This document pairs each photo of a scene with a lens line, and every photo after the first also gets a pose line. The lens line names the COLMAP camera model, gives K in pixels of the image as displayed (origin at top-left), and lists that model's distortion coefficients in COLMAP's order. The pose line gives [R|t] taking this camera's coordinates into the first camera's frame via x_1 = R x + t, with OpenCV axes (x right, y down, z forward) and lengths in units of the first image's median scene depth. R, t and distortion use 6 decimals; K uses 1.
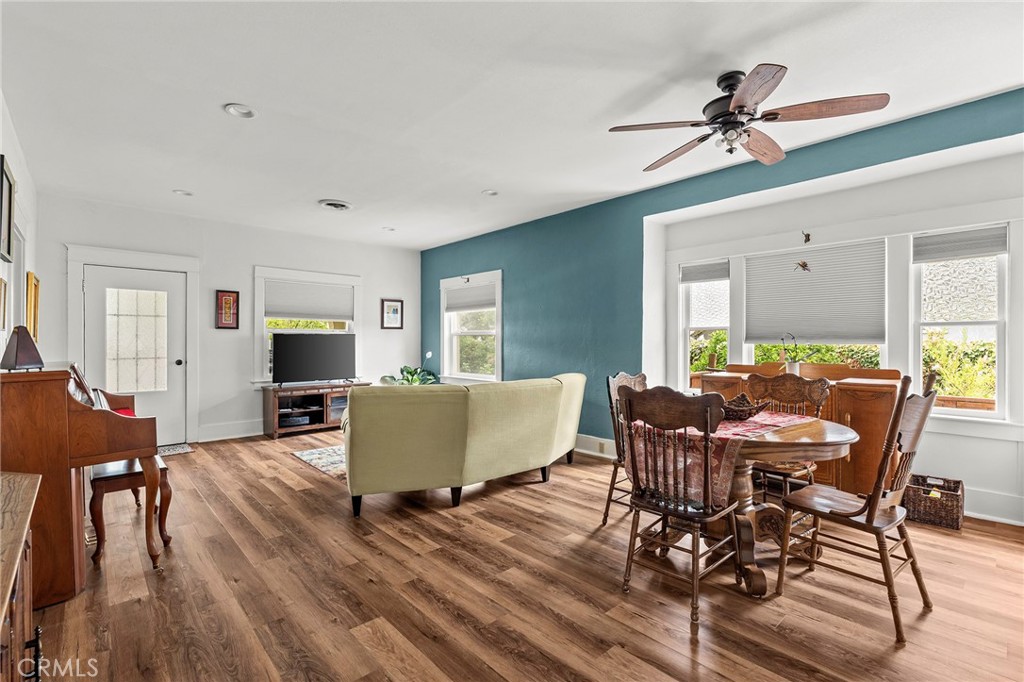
lens RADIAL K [[455.7, 0, 515.0], [0, 455.7, 344.5], [0, 0, 1]] dist [-0.009777, 0.000793]
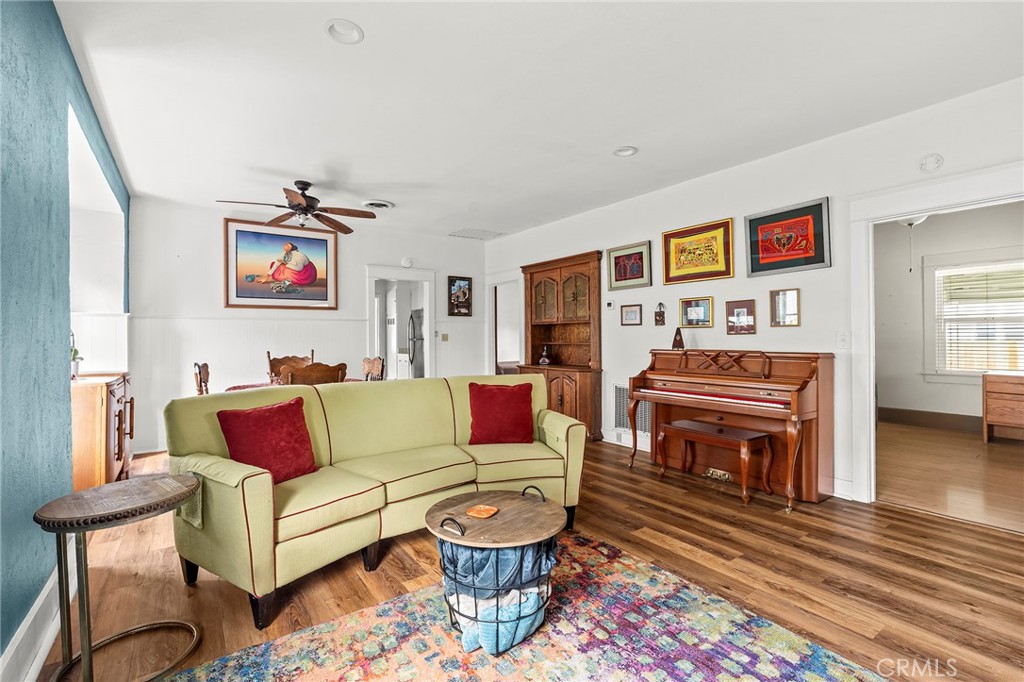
lens RADIAL K [[455.7, 0, 512.3], [0, 455.7, 336.4], [0, 0, 1]] dist [-0.009777, 0.000793]
pose [[-0.991303, 0.007401, 0.131394, -0.556938], [0.007915, 0.999963, 0.003384, -0.009540], [-0.131364, 0.004395, -0.991324, 2.761812]]
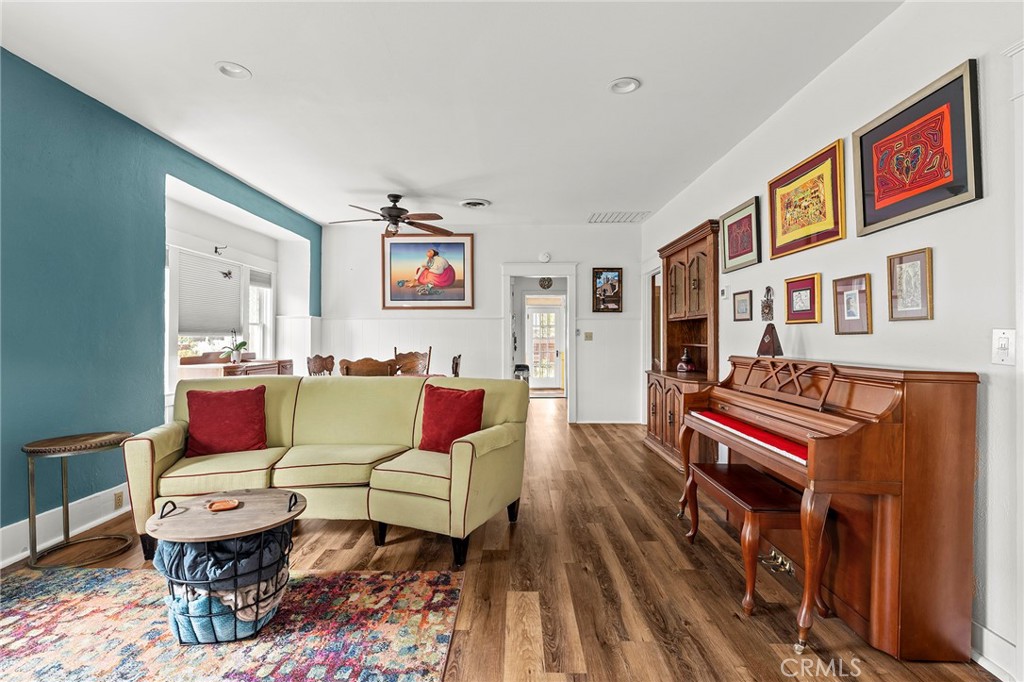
lens RADIAL K [[484.9, 0, 511.5], [0, 484.9, 333.5], [0, 0, 1]] dist [-0.005601, 0.000565]
pose [[-0.720781, 0.003443, 0.693155, -1.359838], [0.002405, 0.999994, -0.002466, -0.006065], [-0.693159, -0.000110, -0.720785, 2.258100]]
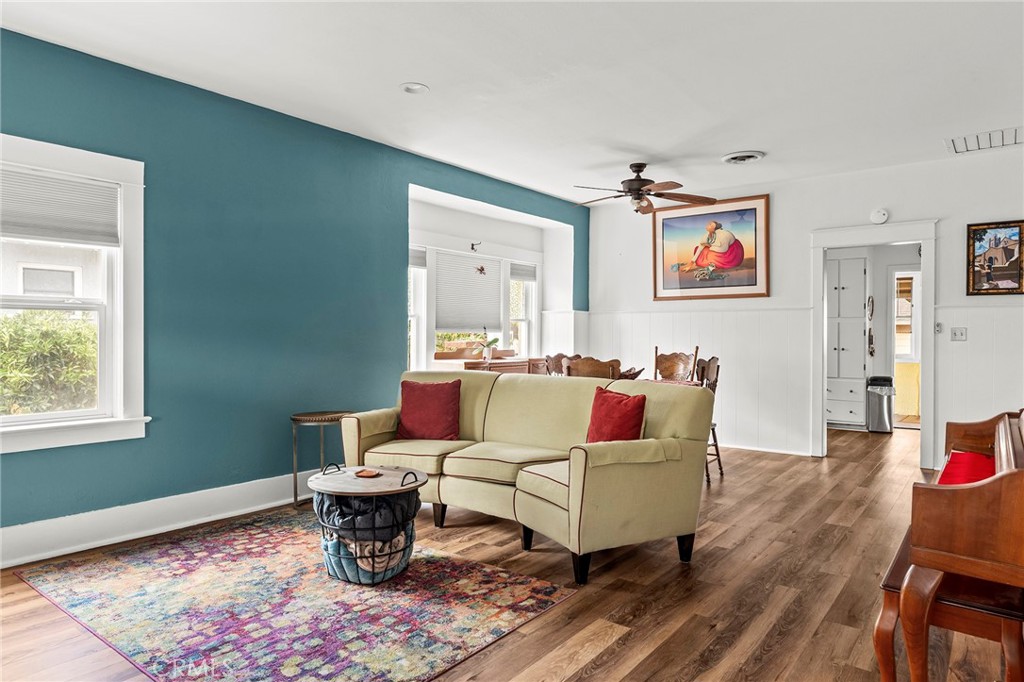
lens RADIAL K [[637.9, 0, 508.7], [0, 637.9, 337.4], [0, 0, 1]] dist [-0.005009, -0.000074]
pose [[-0.157032, -0.006610, 0.987571, -1.761266], [-0.000007, 0.999978, 0.006692, 0.000217], [-0.987594, 0.001044, -0.157028, 1.910441]]
